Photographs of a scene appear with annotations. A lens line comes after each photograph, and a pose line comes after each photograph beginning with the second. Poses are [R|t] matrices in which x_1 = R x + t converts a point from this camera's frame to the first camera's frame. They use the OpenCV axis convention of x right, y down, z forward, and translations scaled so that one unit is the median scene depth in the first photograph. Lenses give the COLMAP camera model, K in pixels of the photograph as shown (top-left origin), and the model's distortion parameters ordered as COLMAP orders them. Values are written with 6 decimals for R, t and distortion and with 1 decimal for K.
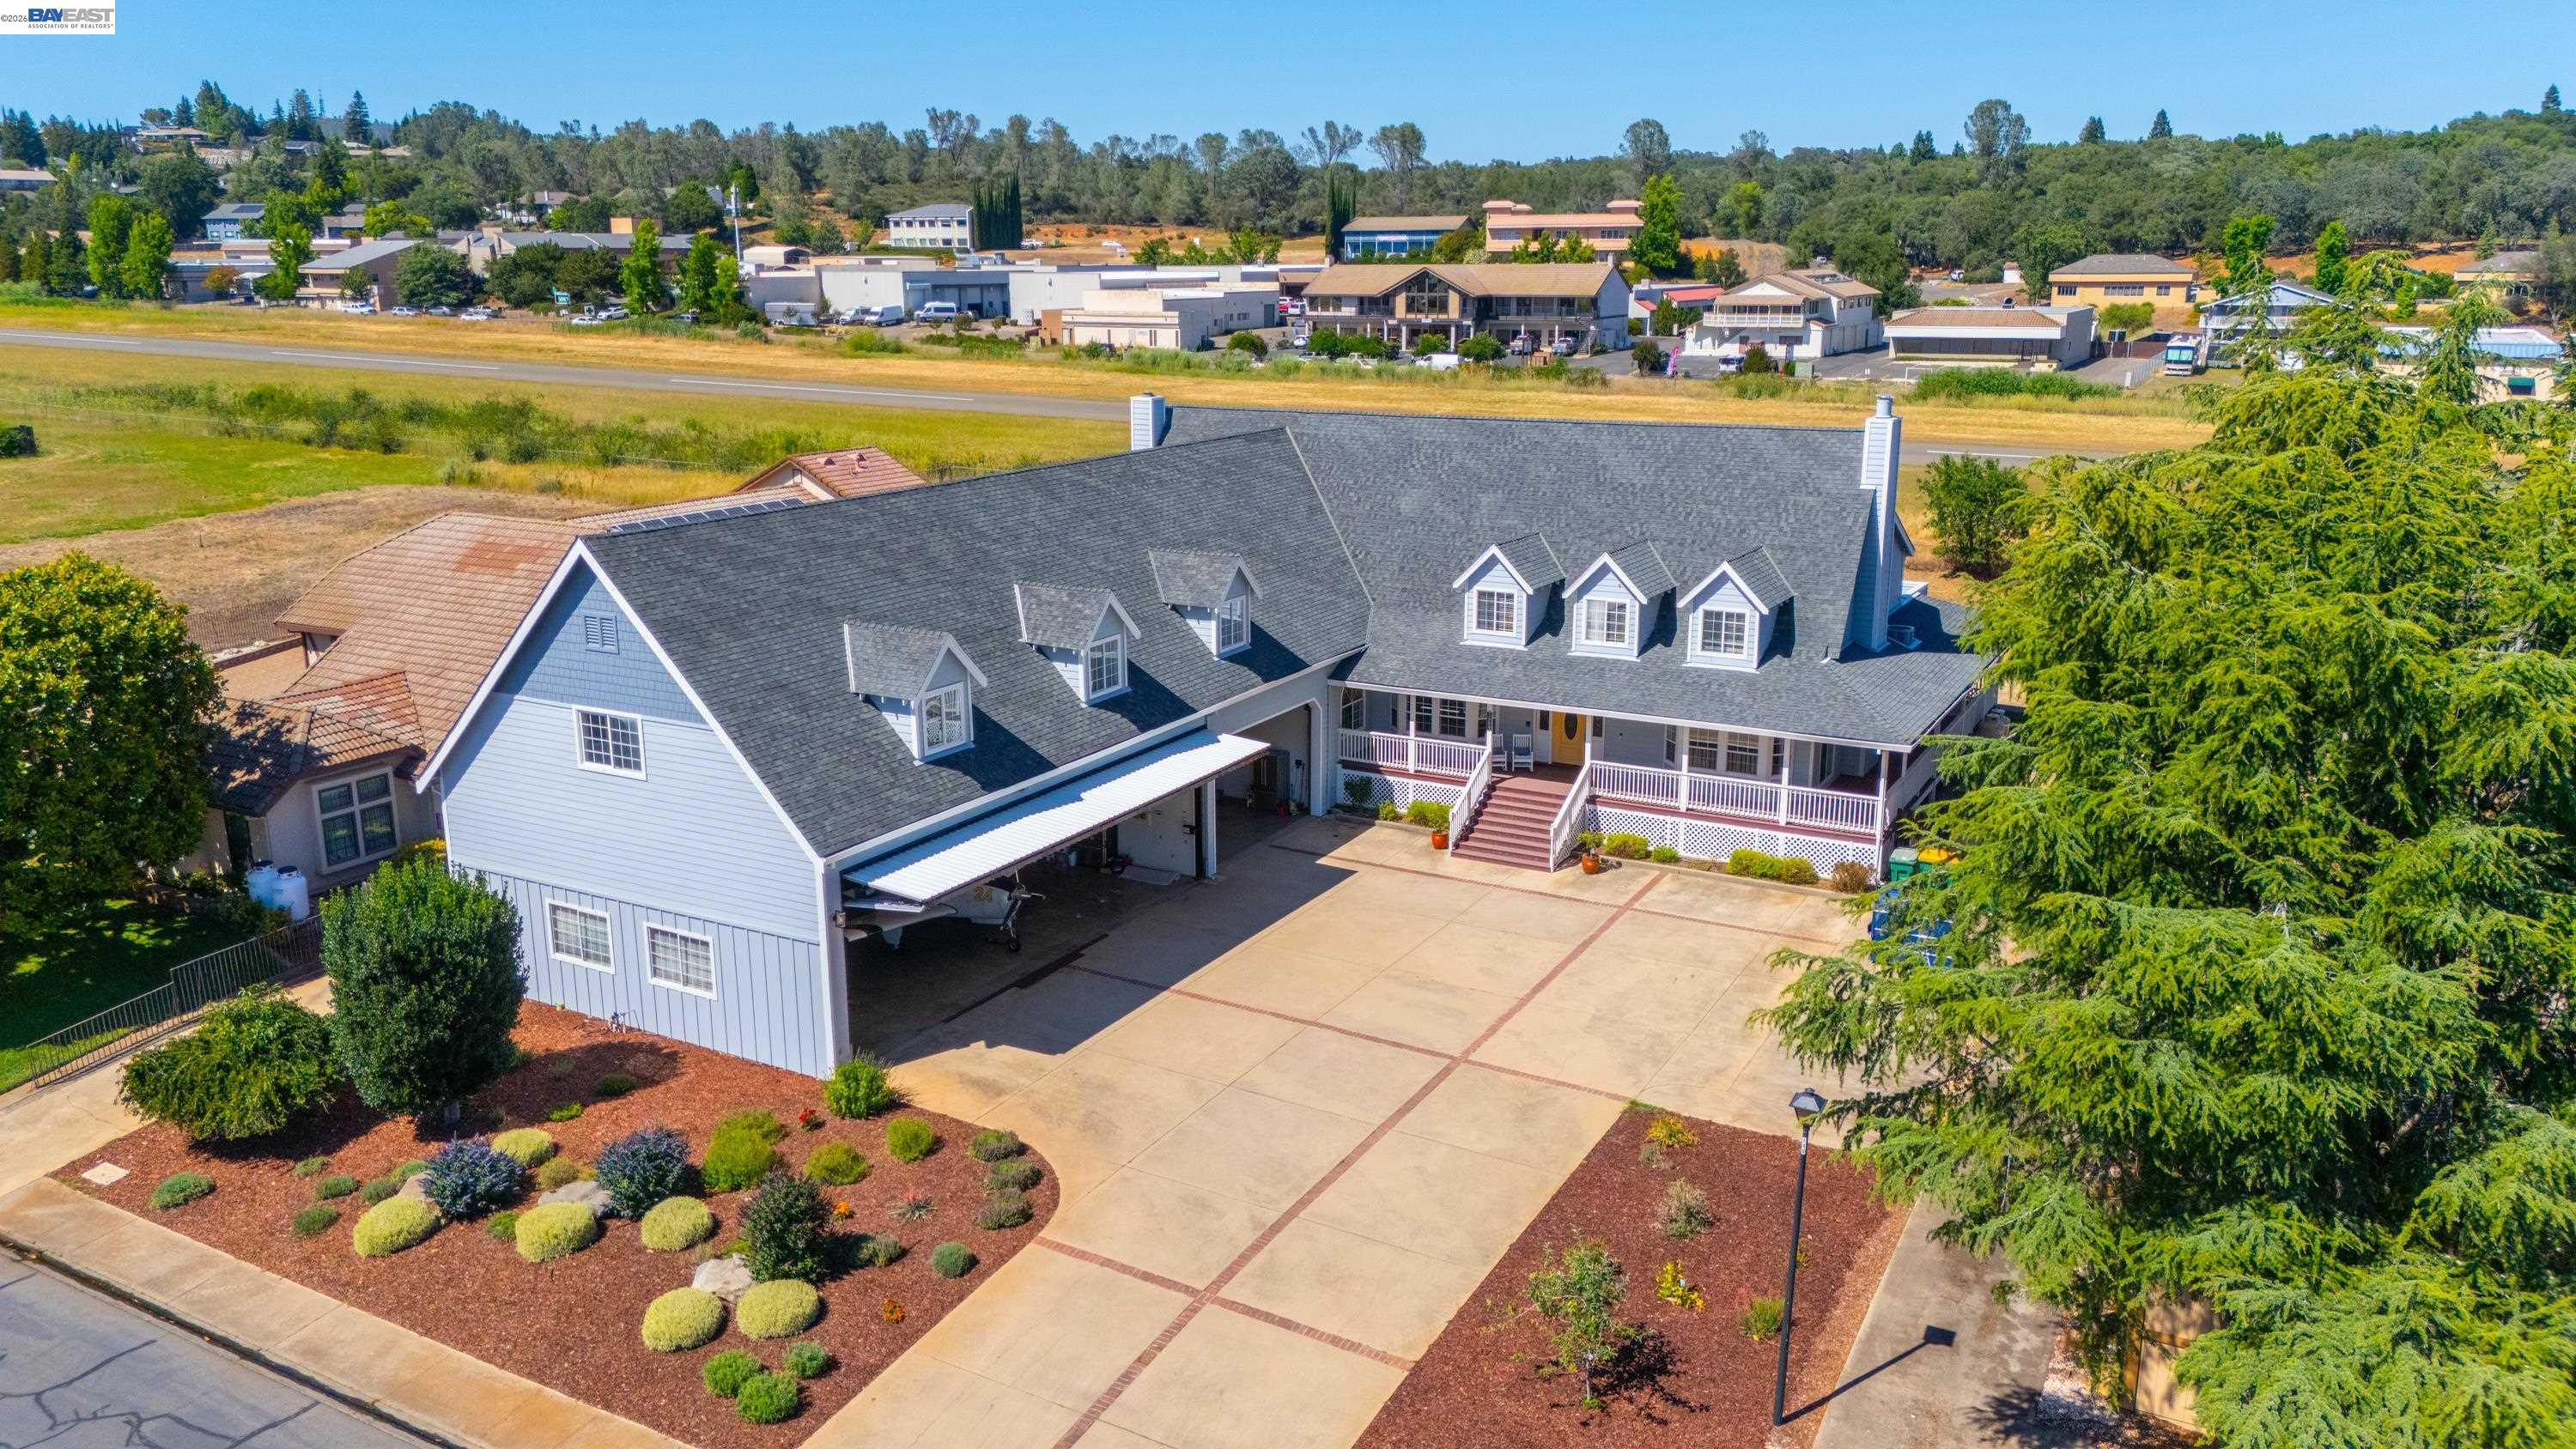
lens RADIAL K [[1885.0, 0, 1273.8], [0, 1885.0, 717.0], [0, 0, 1]] dist [0.068274, -0.071641]
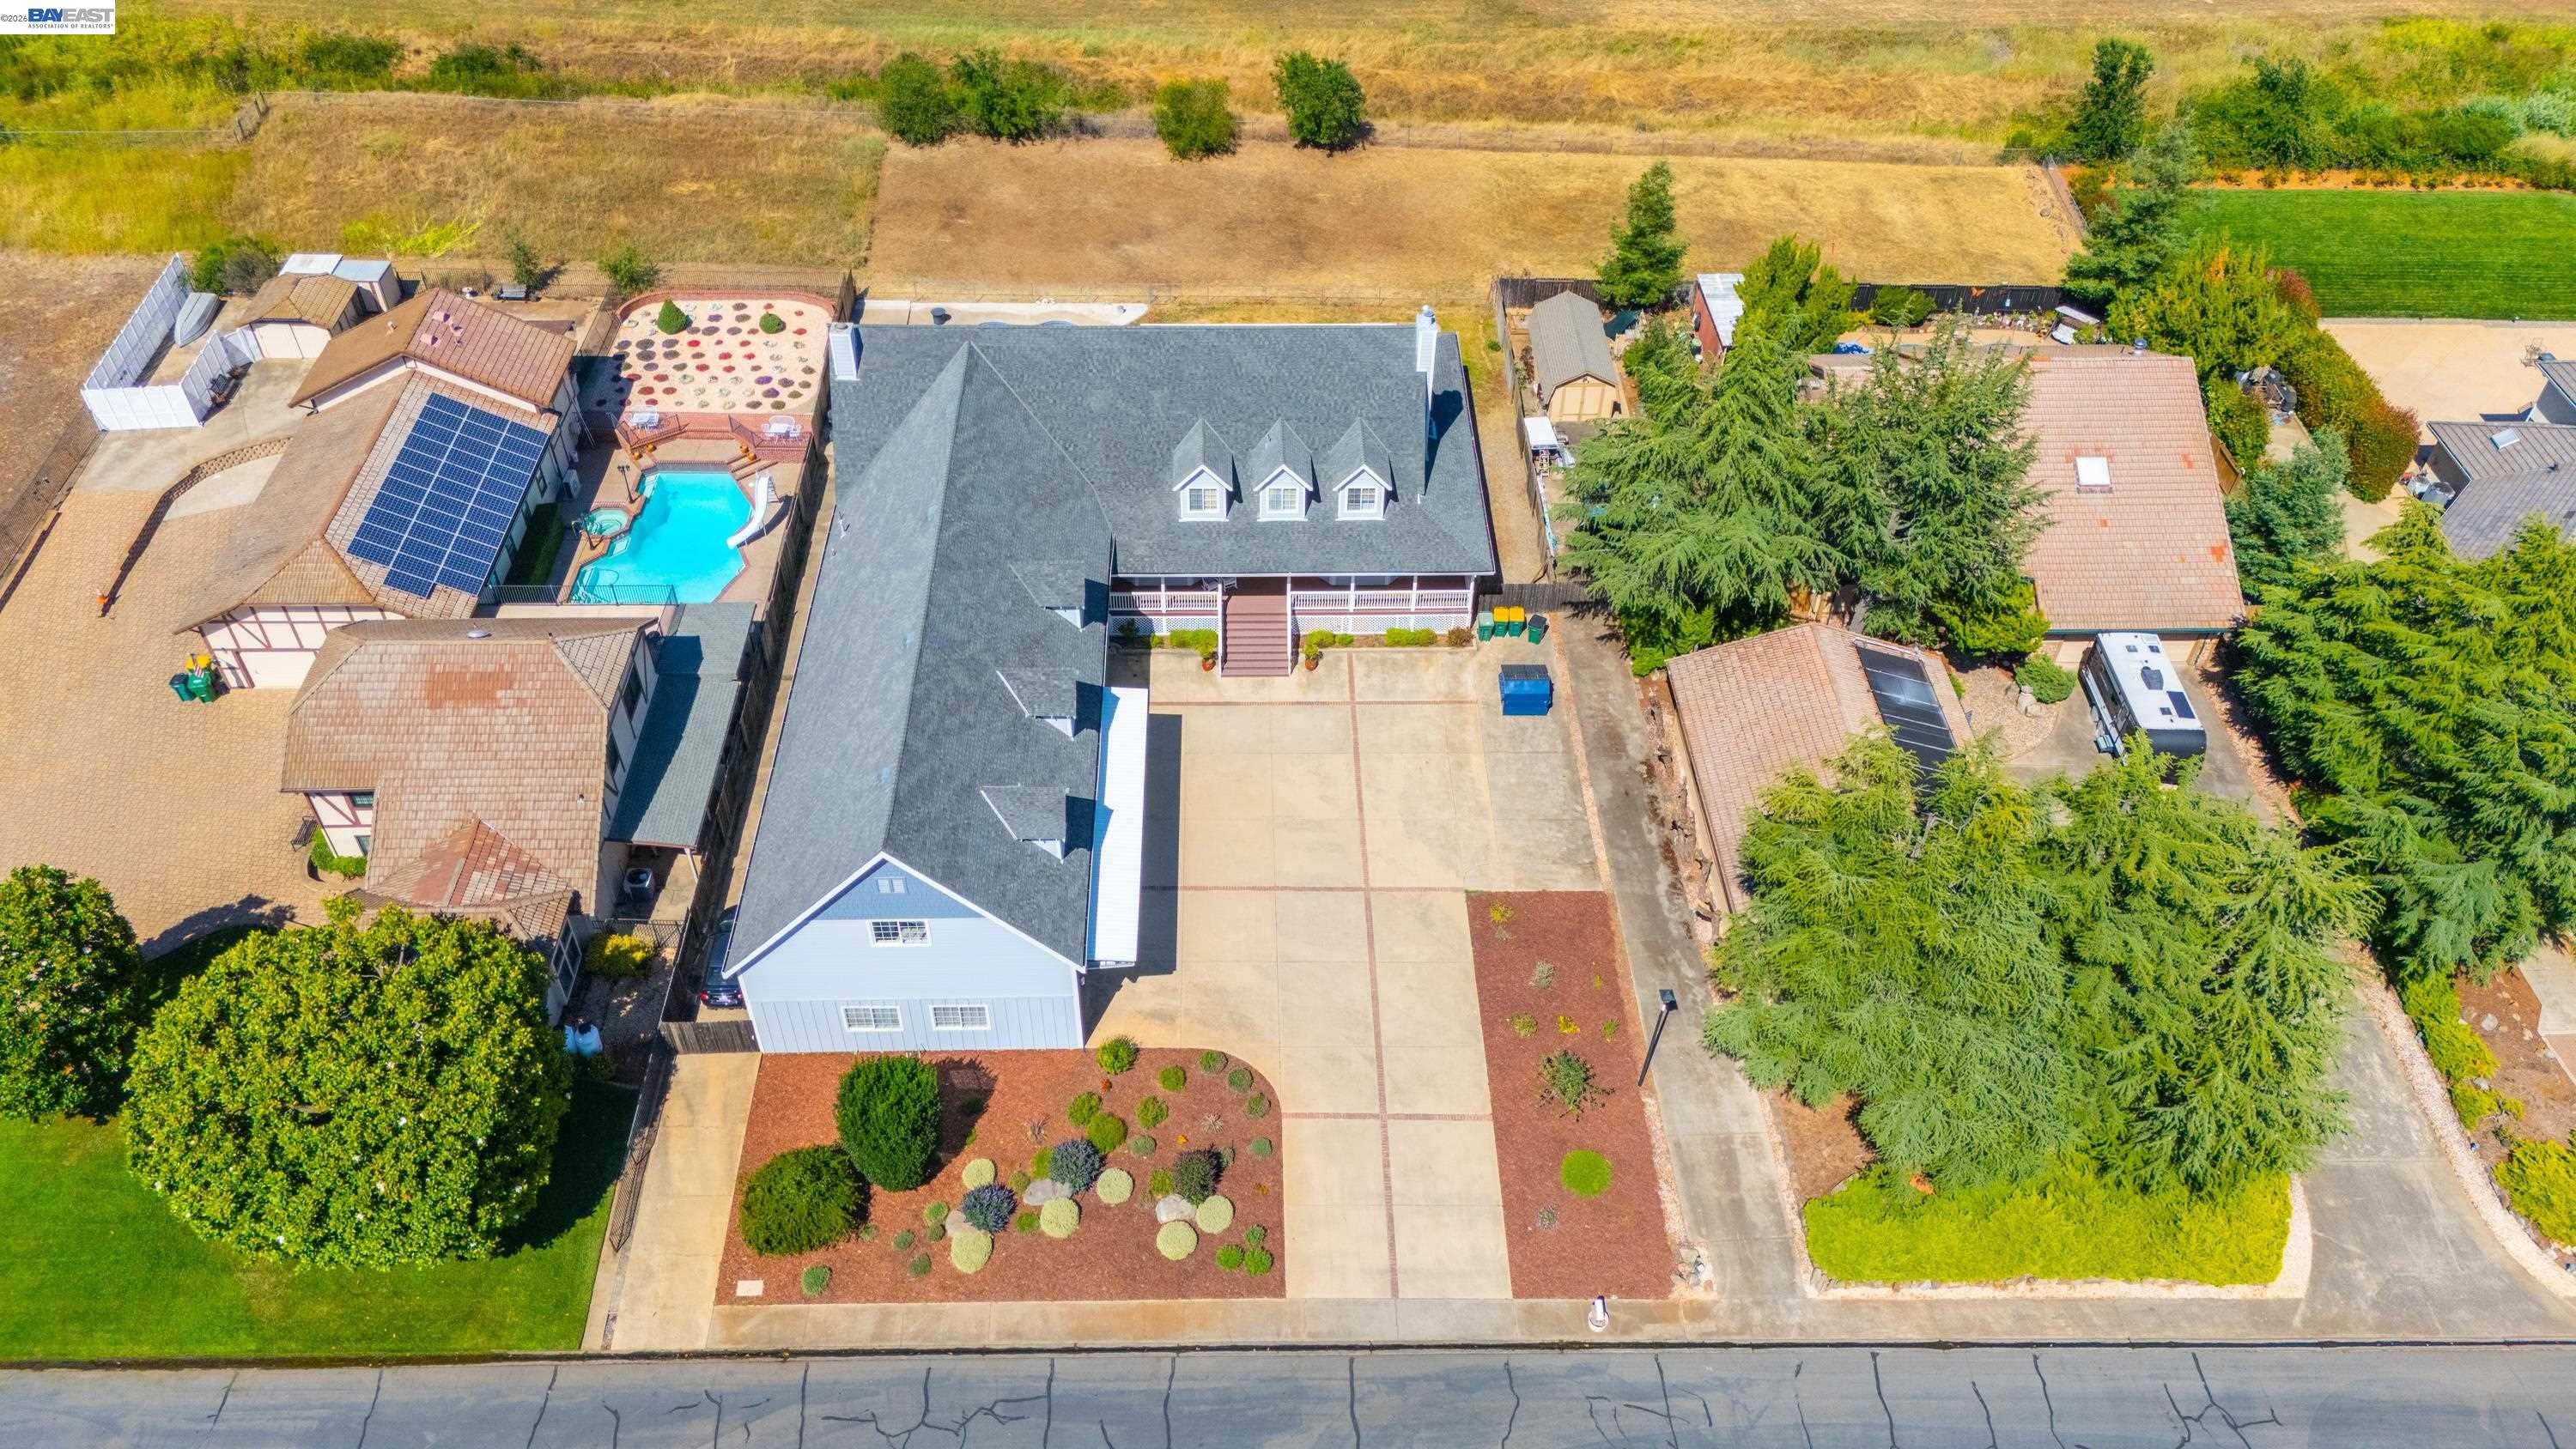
lens RADIAL K [[1885.0, 0, 1273.8], [0, 1885.0, 717.0], [0, 0, 1]] dist [0.068274, -0.071641]
pose [[0.858602, -0.340987, 0.382794, -0.454899], [0.104358, 0.847329, 0.520713, -0.673943], [-0.501909, -0.407137, 0.763103, -0.203881]]
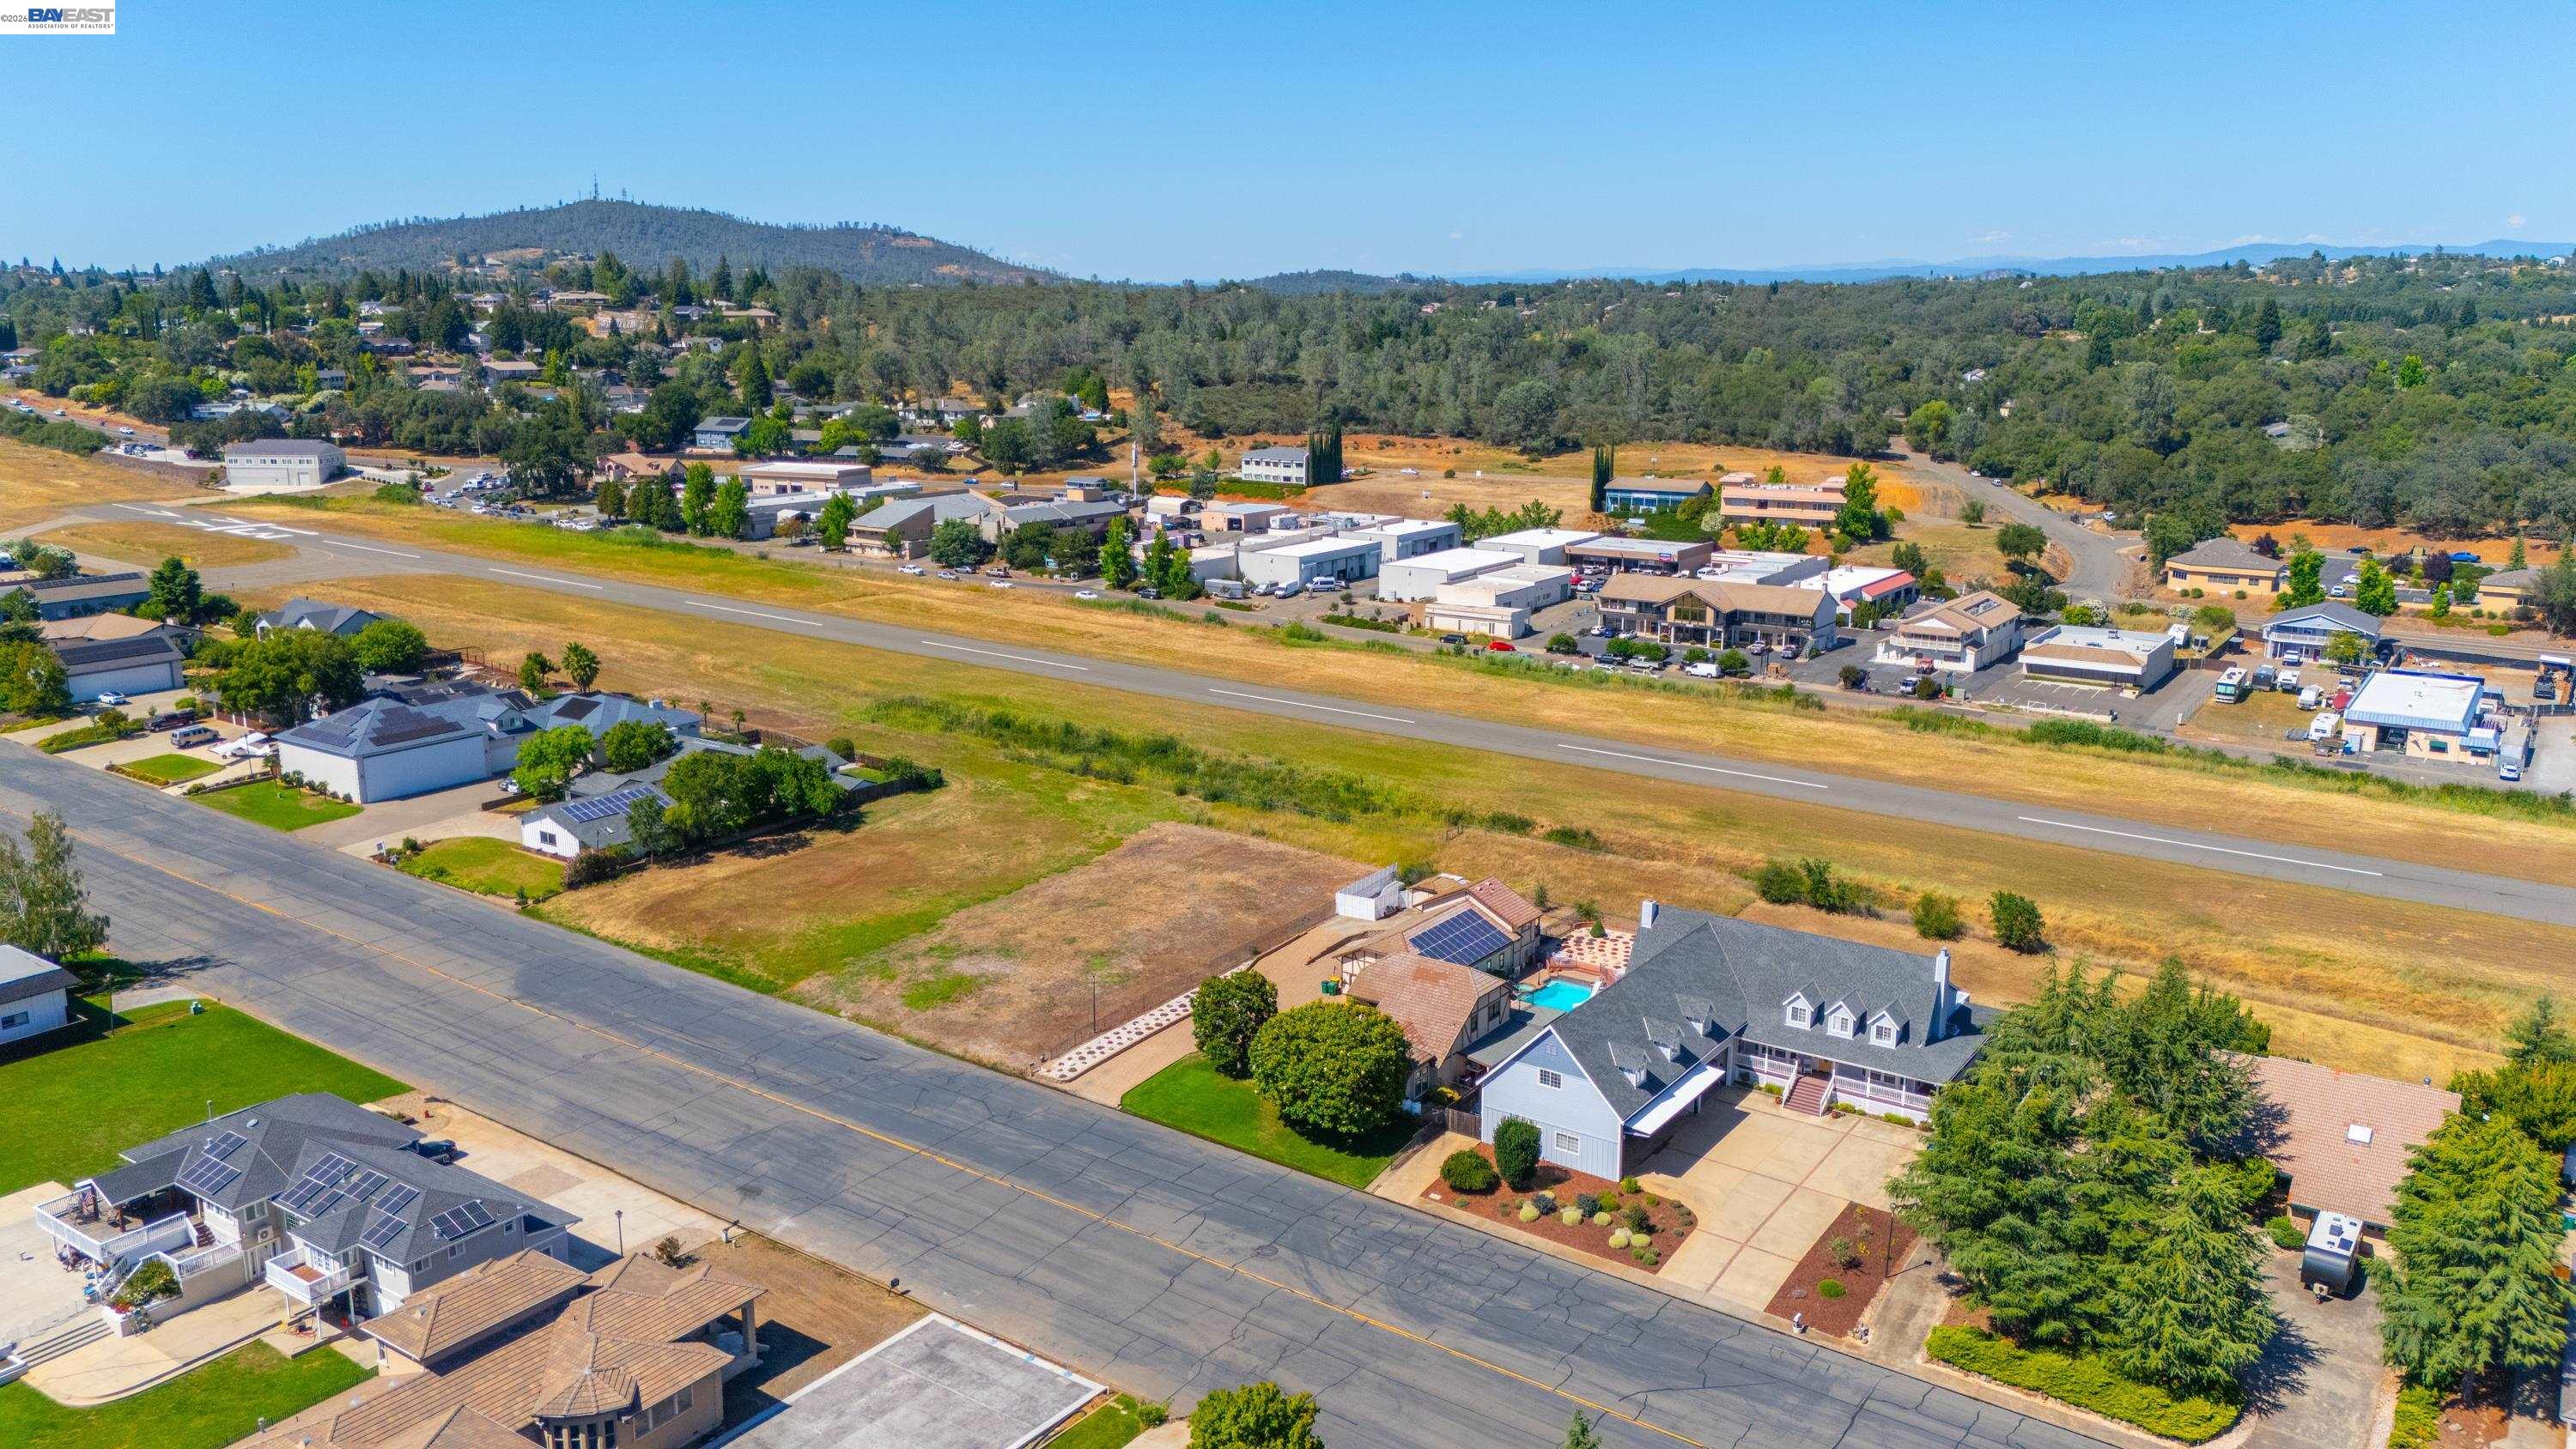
lens RADIAL K [[1869.3, 0, 1269.6], [0, 1869.3, 711.8], [0, 0, 1]] dist [0.061562, -0.078521]
pose [[0.994819, 0.027567, -0.097855, -0.398542], [-0.030520, 0.999119, -0.028812, -0.400821], [0.096975, 0.031649, 0.994784, -1.835691]]
